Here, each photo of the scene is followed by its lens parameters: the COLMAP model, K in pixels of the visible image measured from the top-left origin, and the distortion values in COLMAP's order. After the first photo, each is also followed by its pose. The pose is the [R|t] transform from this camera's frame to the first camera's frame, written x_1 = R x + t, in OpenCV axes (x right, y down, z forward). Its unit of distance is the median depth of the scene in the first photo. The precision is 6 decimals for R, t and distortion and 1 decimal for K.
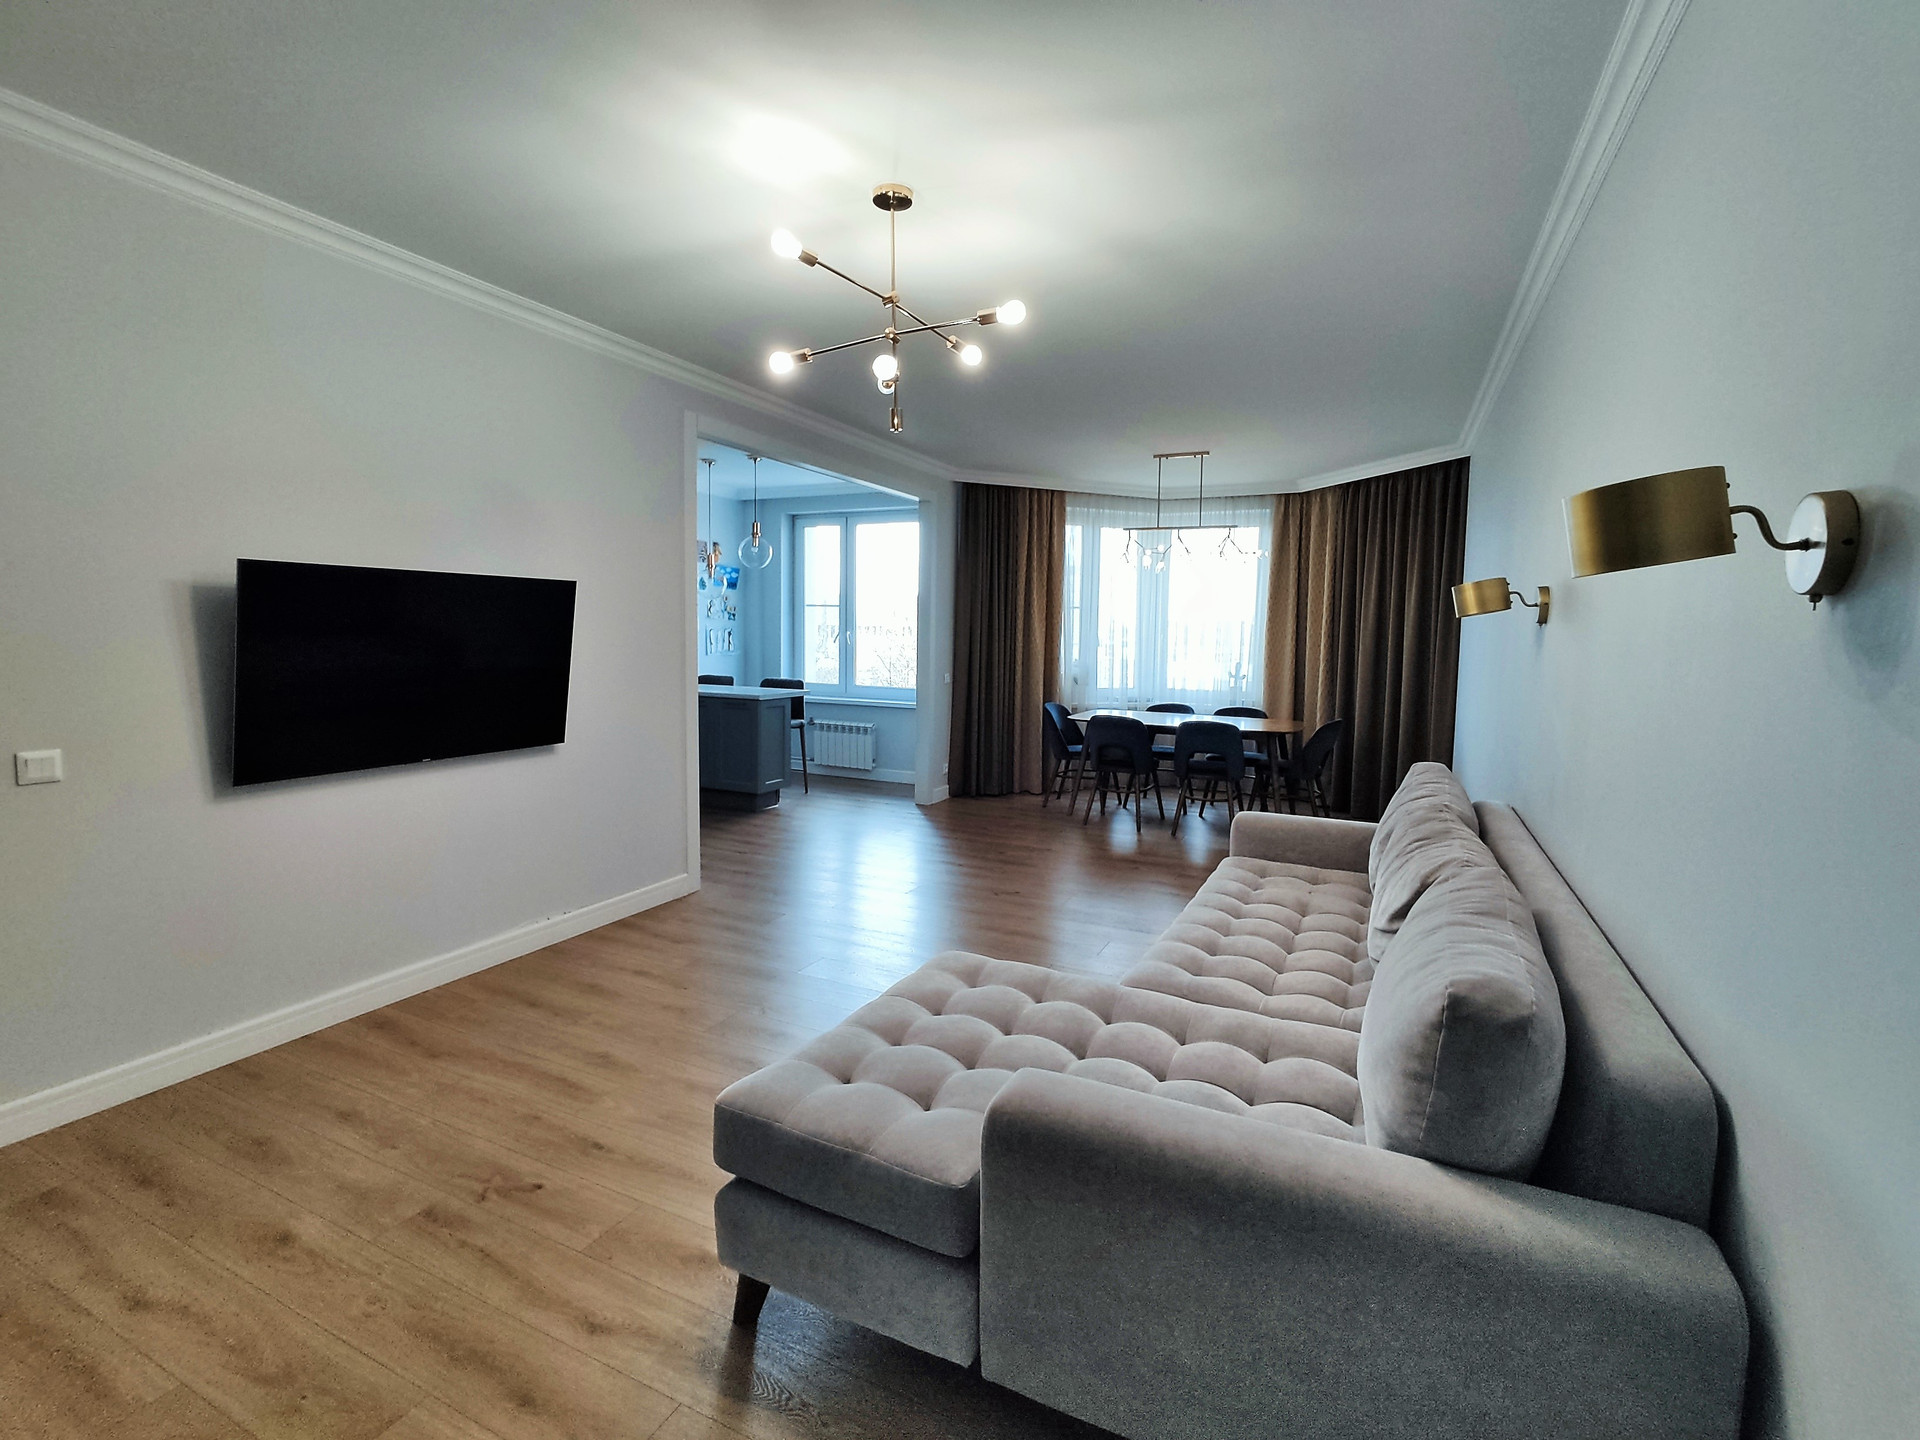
lens RADIAL K [[880.9, 0, 957.6], [0, 880.9, 706.9], [0, 0, 1]] dist [0.000878, 0.000266]
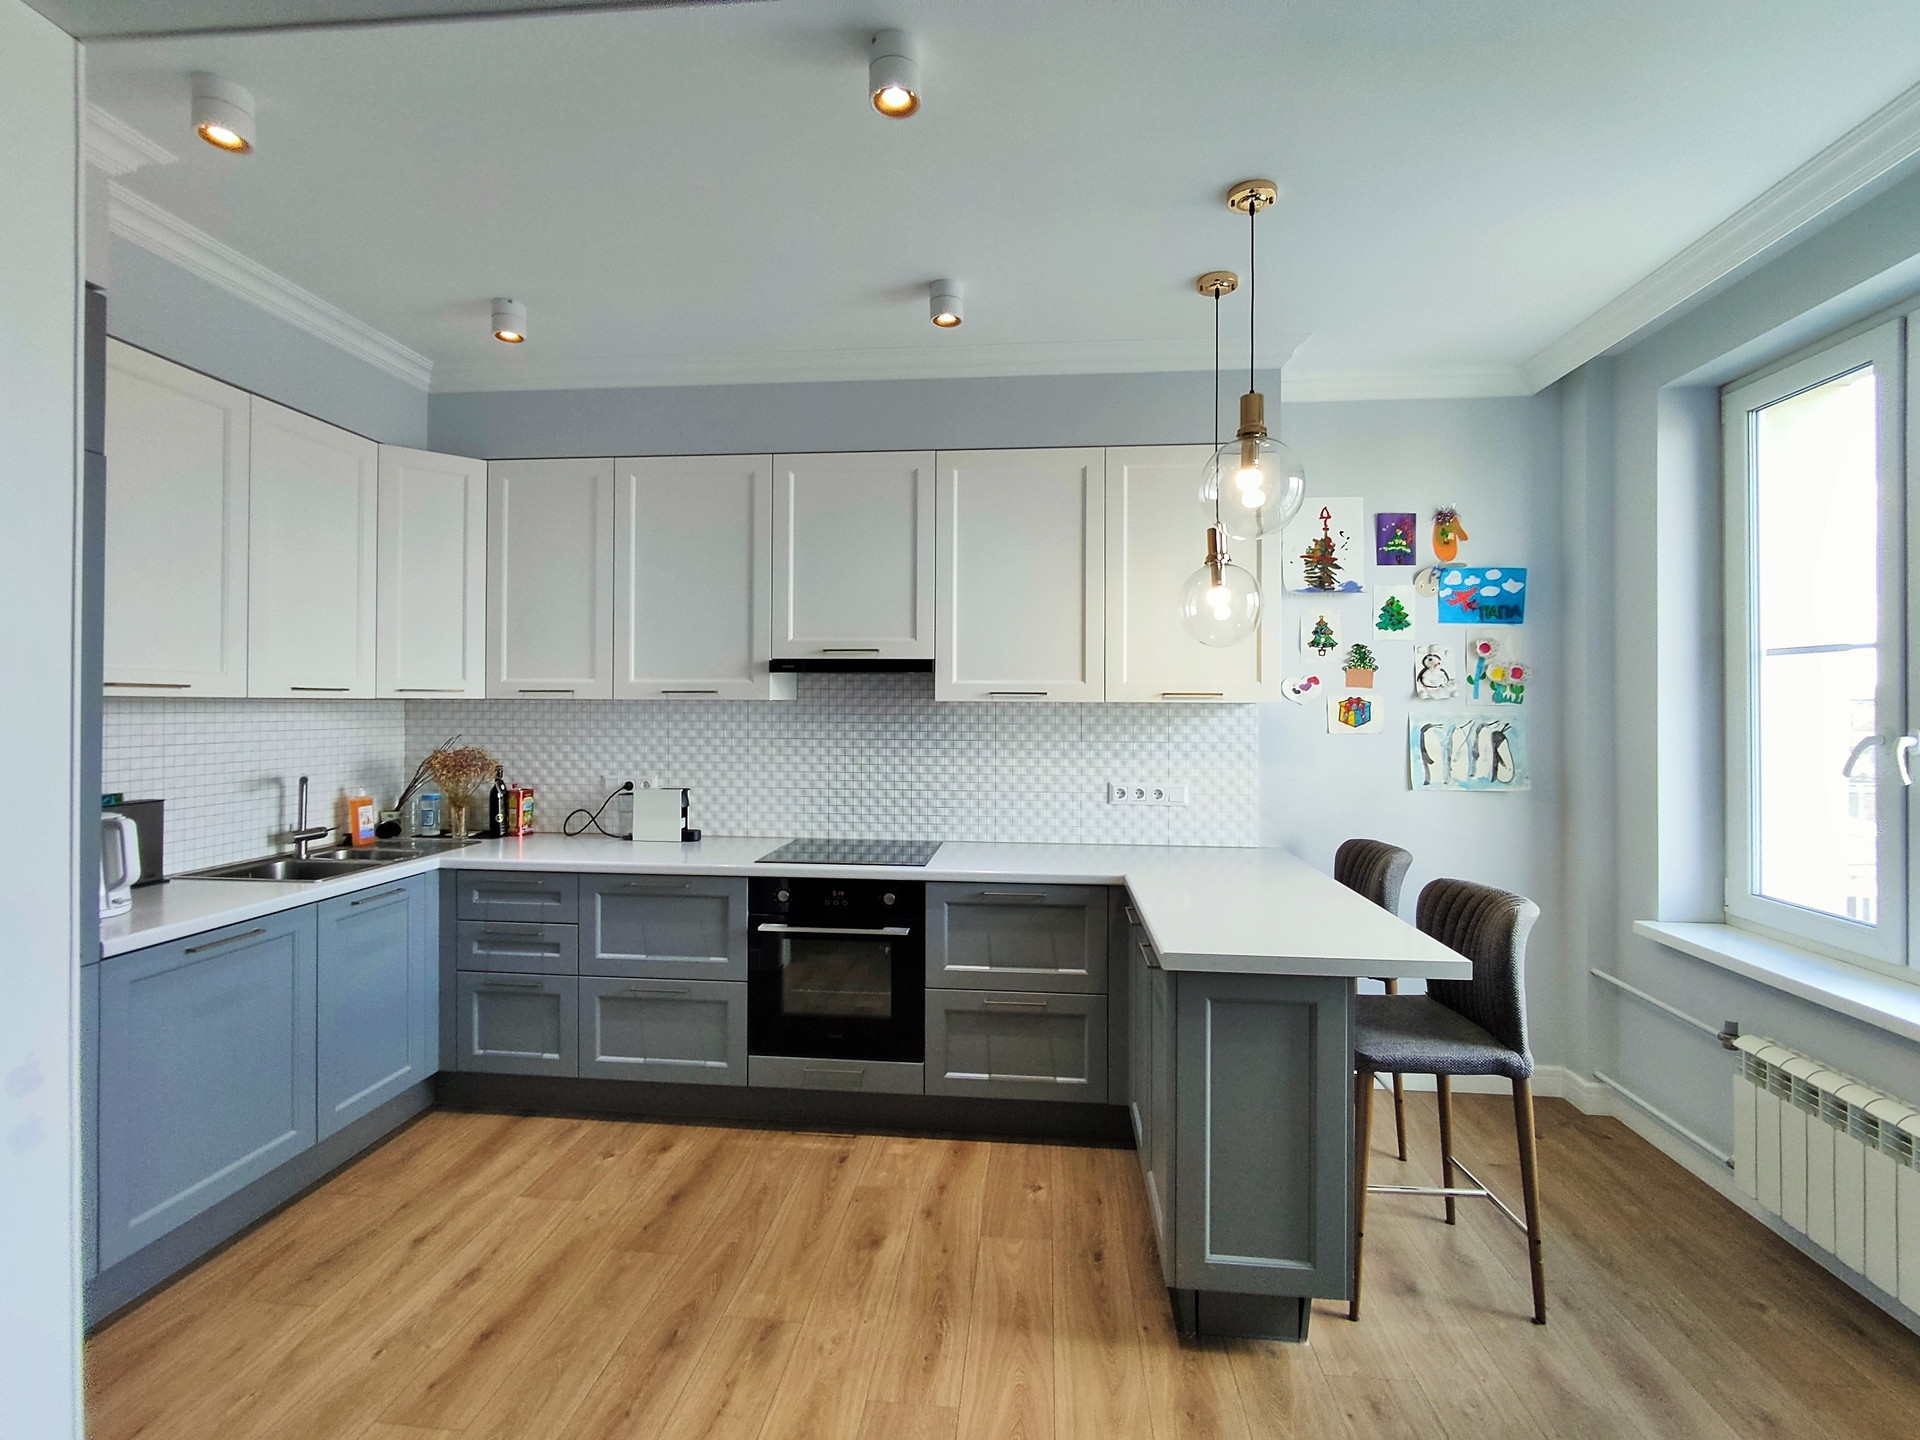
lens RADIAL K [[880.9, 0, 957.6], [0, 880.9, 706.9], [0, 0, 1]] dist [0.000878, 0.000266]
pose [[0.344664, -0.012097, -0.938648, 0.025760], [-0.081048, 0.995800, -0.042594, -0.060547], [0.935221, 0.090756, 0.342236, 0.643274]]
